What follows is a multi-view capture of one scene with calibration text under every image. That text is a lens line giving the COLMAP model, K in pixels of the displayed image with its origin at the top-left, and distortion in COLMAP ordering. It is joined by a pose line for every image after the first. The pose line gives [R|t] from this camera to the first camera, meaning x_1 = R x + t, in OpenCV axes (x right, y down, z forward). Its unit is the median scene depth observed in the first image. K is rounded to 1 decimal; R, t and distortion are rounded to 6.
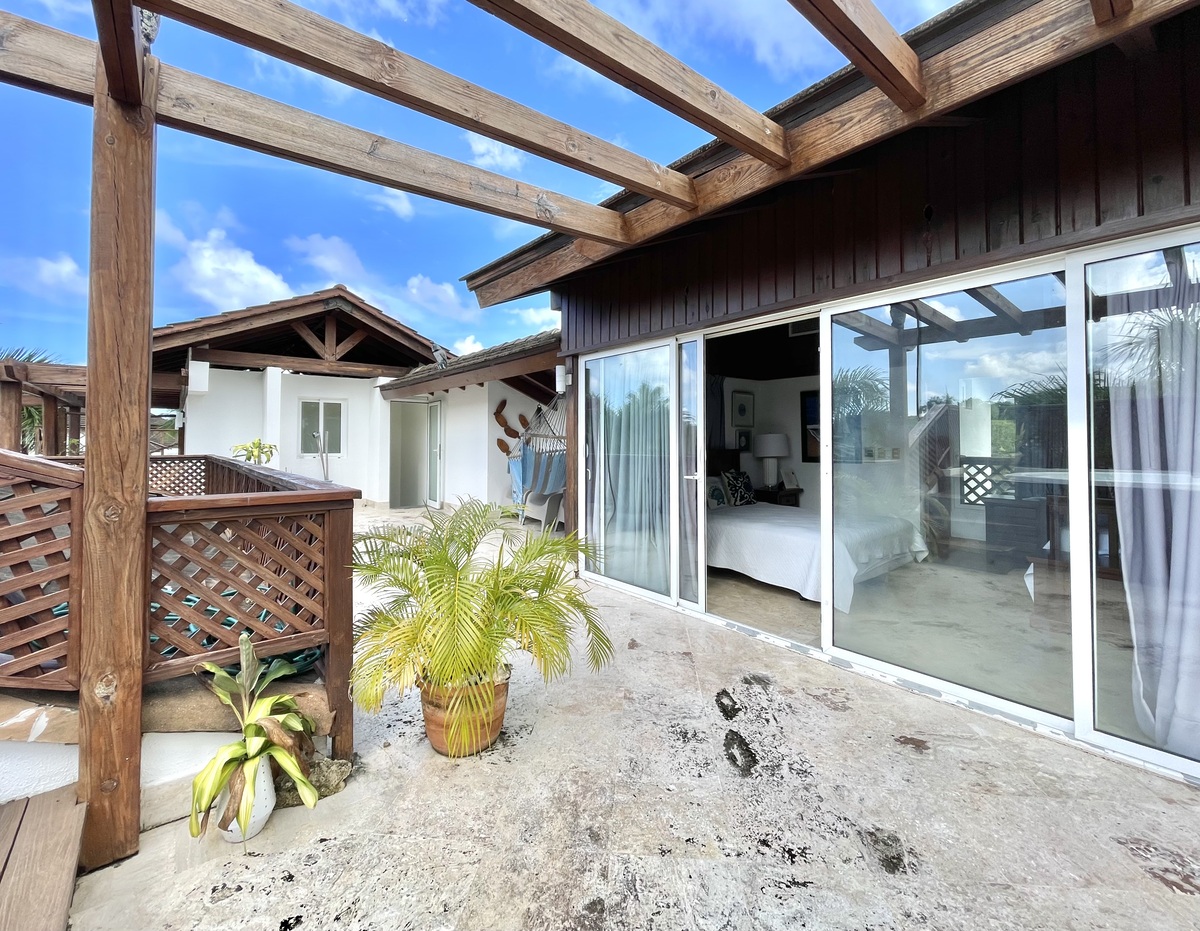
lens RADIAL K [[512.1, 0, 601.2], [0, 512.1, 433.1], [0, 0, 1]] dist [-0.002280, 0.000209]
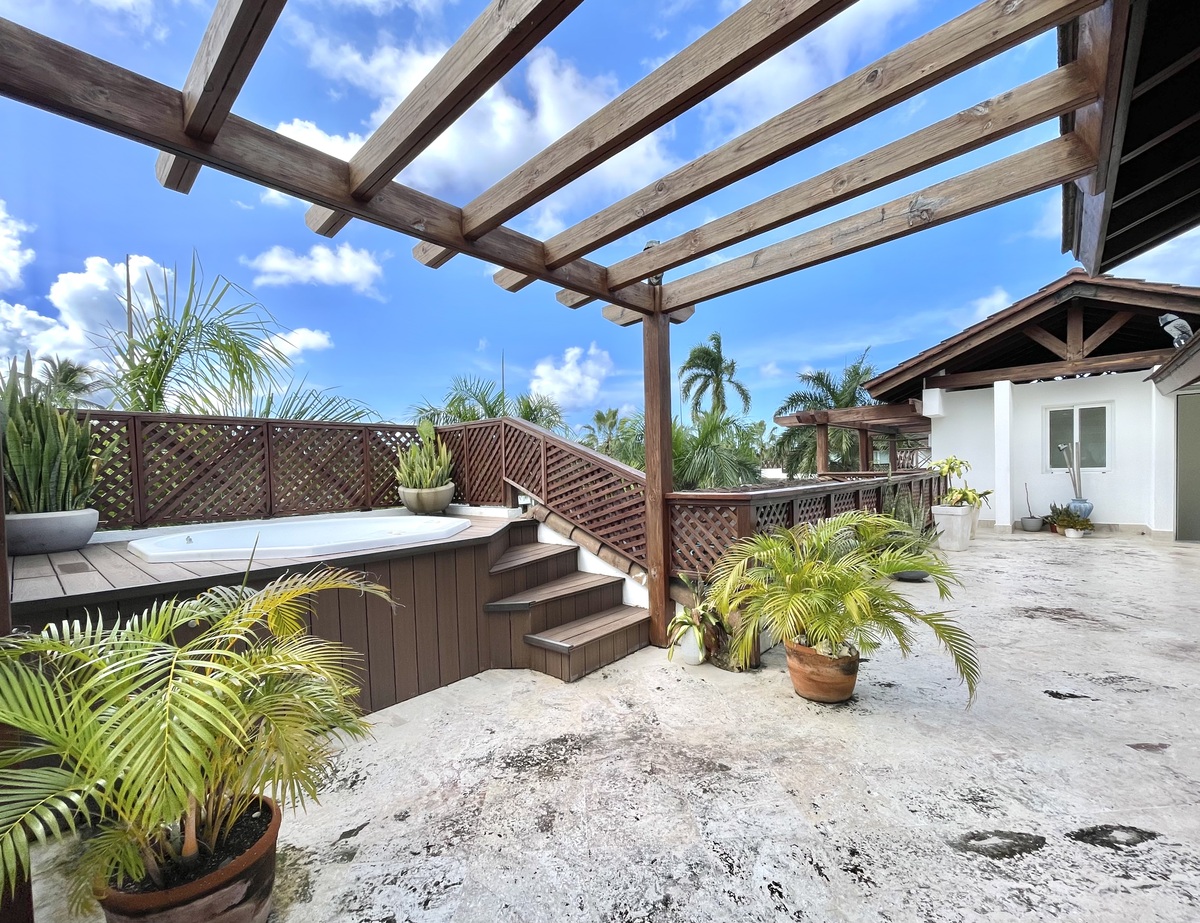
lens RADIAL K [[519.3, 0, 594.4], [0, 519.3, 488.8], [0, 0, 1]] dist [-0.000238, -0.000273]
pose [[0.142057, 0.027089, -0.989488, 0.783727], [0.050429, 0.998129, 0.034566, 0.012595], [0.988573, -0.054809, 0.140425, 0.242472]]
